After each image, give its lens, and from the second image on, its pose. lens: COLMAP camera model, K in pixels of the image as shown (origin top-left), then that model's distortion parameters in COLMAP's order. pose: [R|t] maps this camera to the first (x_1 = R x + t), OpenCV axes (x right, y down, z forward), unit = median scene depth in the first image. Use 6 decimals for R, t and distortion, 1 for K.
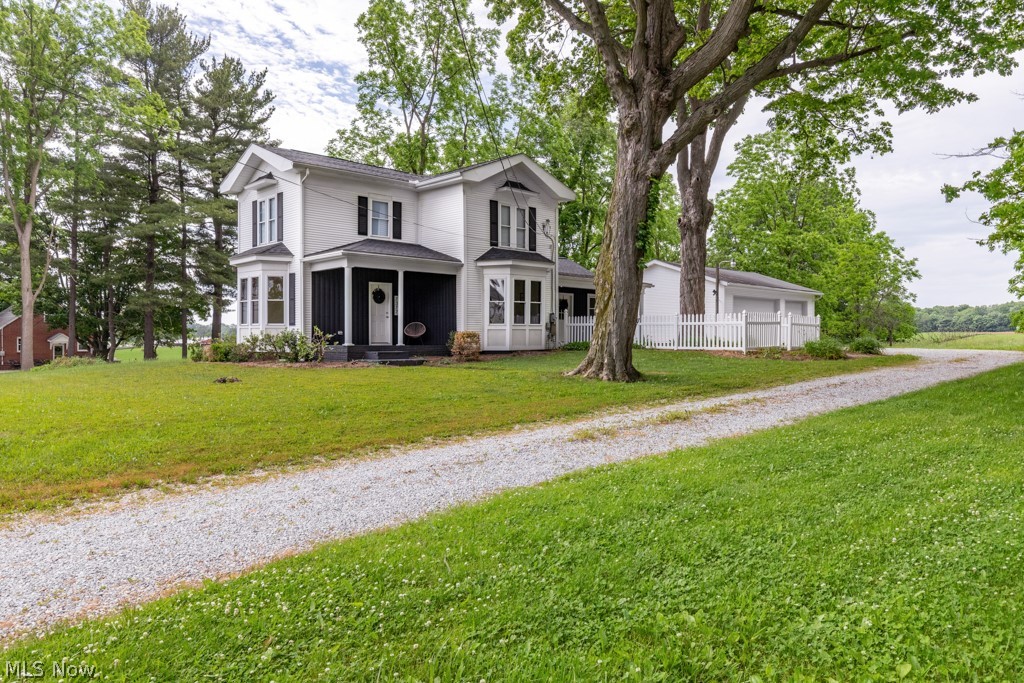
lens RADIAL K [[723.5, 0, 508.1], [0, 723.5, 343.1], [0, 0, 1]] dist [0.005786, 0.000794]
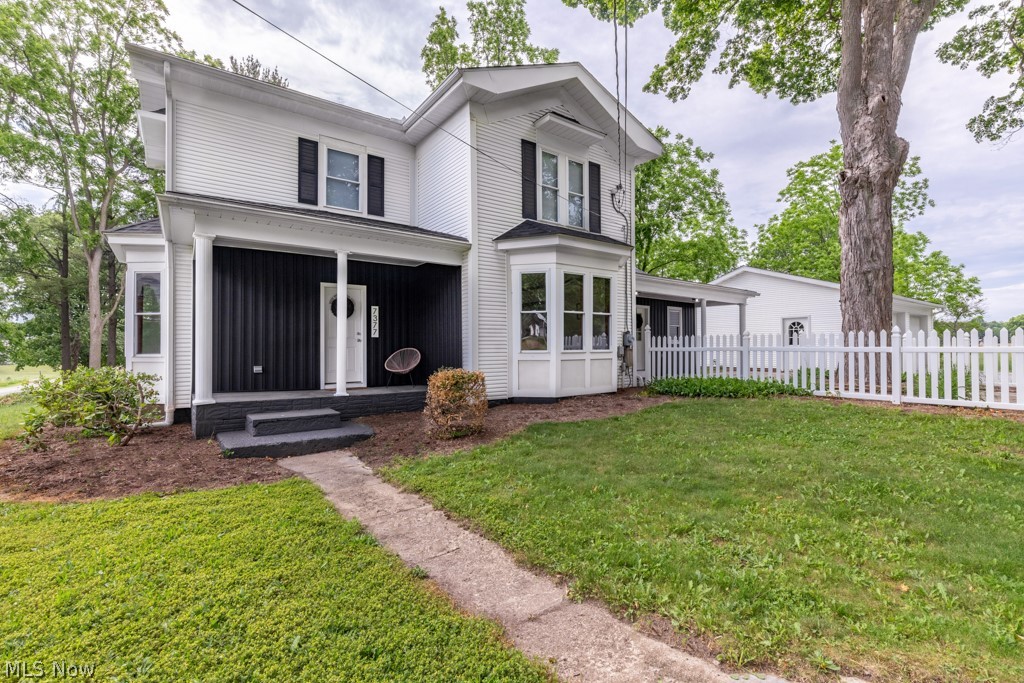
lens RADIAL K [[475.2, 0, 509.1], [0, 475.2, 343.5], [0, 0, 1]] dist [0.007902, -0.000092]
pose [[0.990895, -0.007332, -0.134437, 0.015162], [0.004104, 0.999697, -0.024277, -0.022416], [0.134574, 0.023504, 0.990625, 0.605099]]
